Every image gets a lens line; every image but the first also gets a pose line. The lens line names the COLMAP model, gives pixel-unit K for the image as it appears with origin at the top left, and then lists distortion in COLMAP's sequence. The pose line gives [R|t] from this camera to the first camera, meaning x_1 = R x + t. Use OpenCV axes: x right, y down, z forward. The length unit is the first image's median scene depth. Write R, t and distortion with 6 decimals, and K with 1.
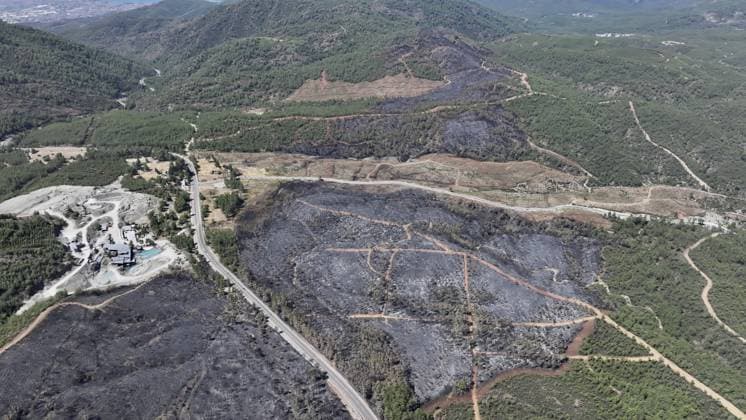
lens RADIAL K [[530.5, 0, 372.8], [0, 530.5, 206.7], [0, 0, 1]] dist [-0.001210, 0.010222]
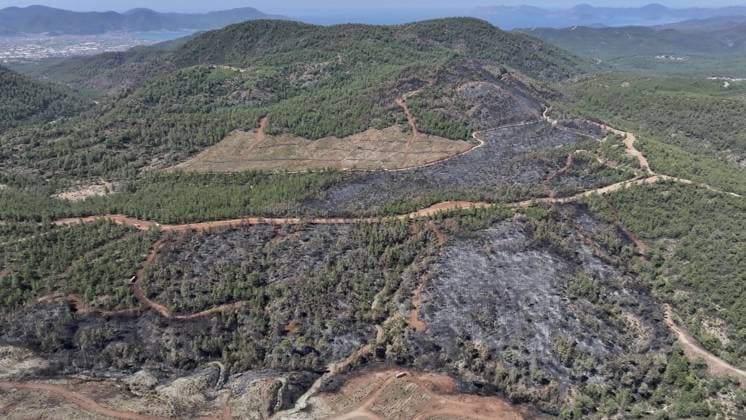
lens RADIAL K [[530.5, 0, 366.6], [0, 530.5, 206.1], [0, 0, 1]] dist [-0.001210, 0.010222]
pose [[0.992602, 0.047410, -0.111774, 0.091582], [-0.056241, 0.995426, -0.077226, -0.122388], [0.107601, 0.082941, 0.990728, 0.453673]]
